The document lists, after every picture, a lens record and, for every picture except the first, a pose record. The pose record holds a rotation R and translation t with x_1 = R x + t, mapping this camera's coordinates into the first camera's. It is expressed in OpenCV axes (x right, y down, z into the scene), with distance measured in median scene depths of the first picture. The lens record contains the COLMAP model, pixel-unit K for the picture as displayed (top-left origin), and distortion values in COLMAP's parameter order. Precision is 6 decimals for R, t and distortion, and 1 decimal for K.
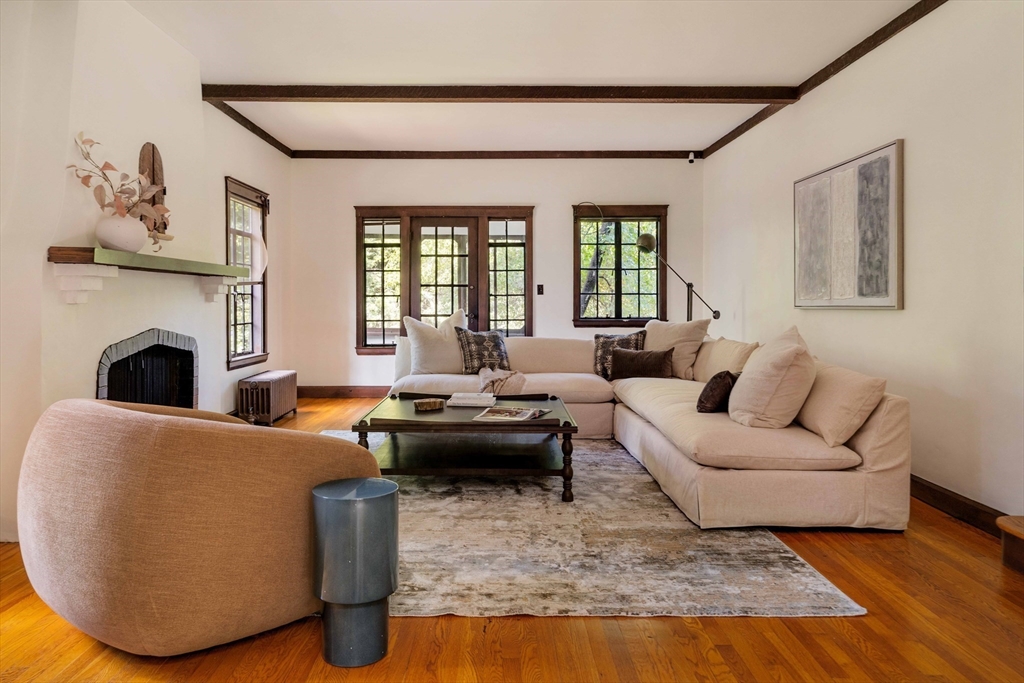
lens RADIAL K [[738.8, 0, 512.2], [0, 738.8, 270.0], [0, 0, 1]] dist [0.002357, 0.000838]
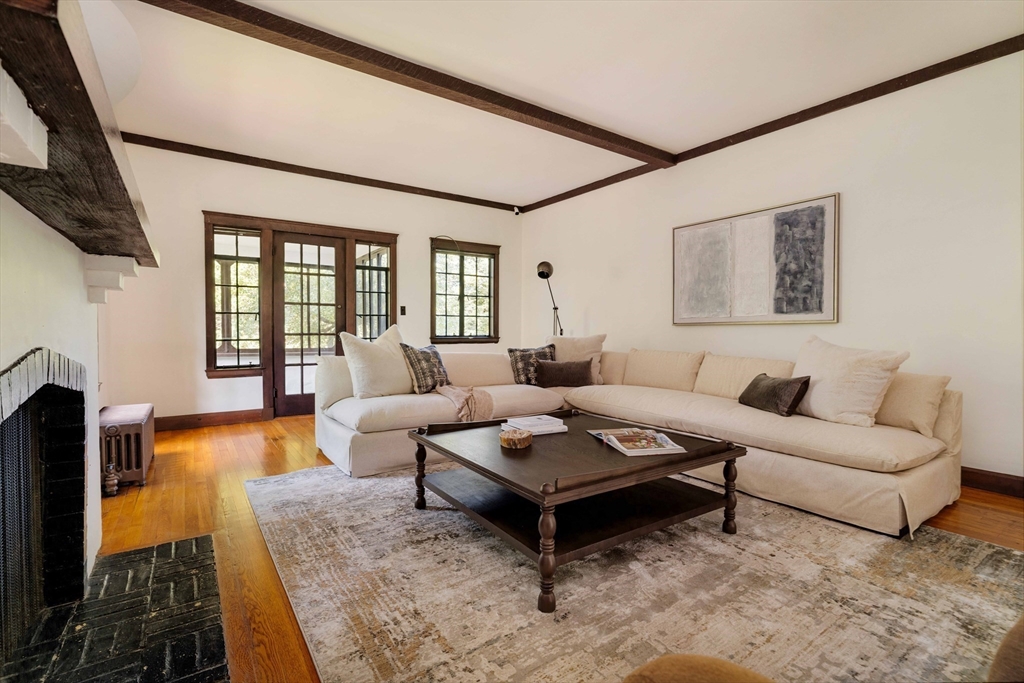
lens RADIAL K [[465.5, 0, 517.6], [0, 465.5, 330.3], [0, 0, 1]] dist [-0.002628, 0.000211]
pose [[0.829279, 0.001405, 0.558833, -0.210732], [-0.025597, 0.999043, 0.035473, 0.026839], [-0.558248, -0.043721, 0.828521, 0.324533]]
